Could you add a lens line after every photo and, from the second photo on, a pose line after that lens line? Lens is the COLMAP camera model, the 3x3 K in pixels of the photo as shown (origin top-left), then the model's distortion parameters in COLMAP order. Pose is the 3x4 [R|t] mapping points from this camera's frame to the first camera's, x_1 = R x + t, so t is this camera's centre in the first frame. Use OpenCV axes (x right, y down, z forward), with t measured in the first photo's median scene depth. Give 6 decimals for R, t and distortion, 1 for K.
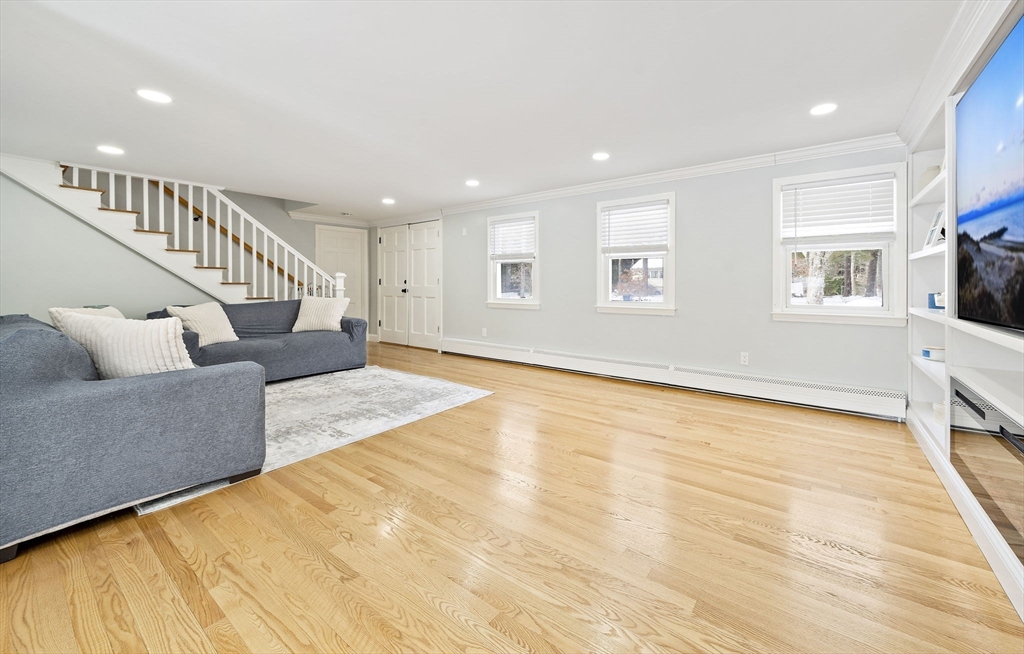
lens RADIAL K [[392.8, 0, 561.5], [0, 392.8, 283.9], [0, 0, 1]] dist [0.004198, 0.000198]
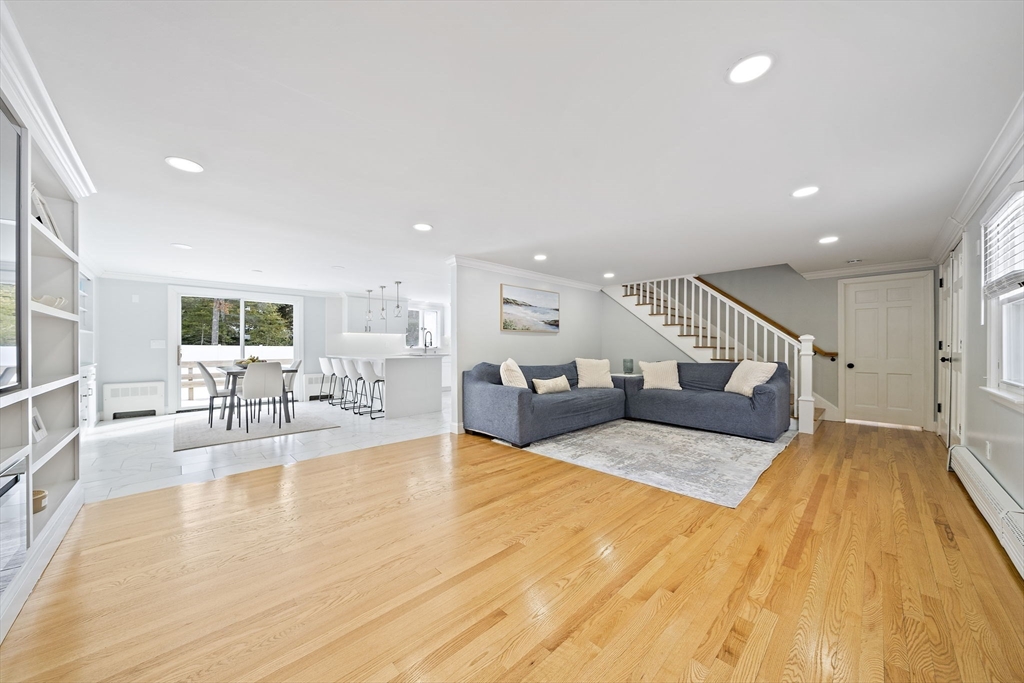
lens RADIAL K [[356.1, 0, 501.3], [0, 356.1, 348.1], [0, 0, 1]] dist [-0.001313, -0.001328]
pose [[-0.224507, 0.006029, -0.974454, 0.543843], [-0.004179, 0.999966, 0.007150, -0.004047], [0.974463, 0.005678, -0.224475, 0.776473]]
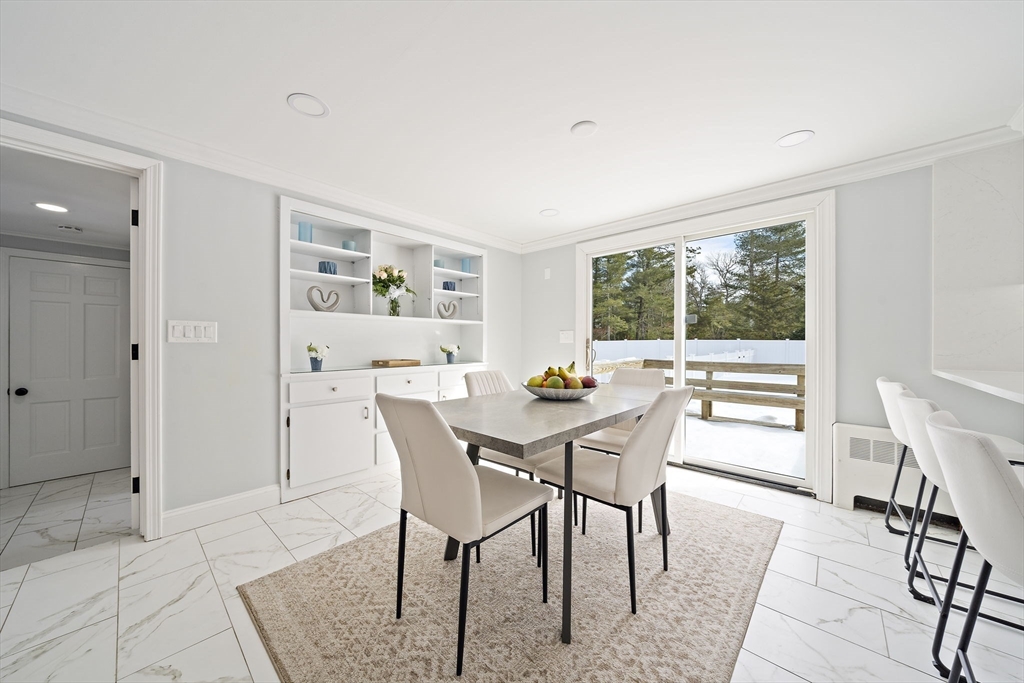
lens RADIAL K [[356.1, 0, 506.0], [0, 356.1, 343.8], [0, 0, 1]] dist [-0.001313, -0.001328]
pose [[-0.986890, 0.002084, 0.161382, -0.600621], [0.003861, 0.999935, 0.010700, 0.004157], [-0.161349, 0.011182, -0.986834, 0.036111]]
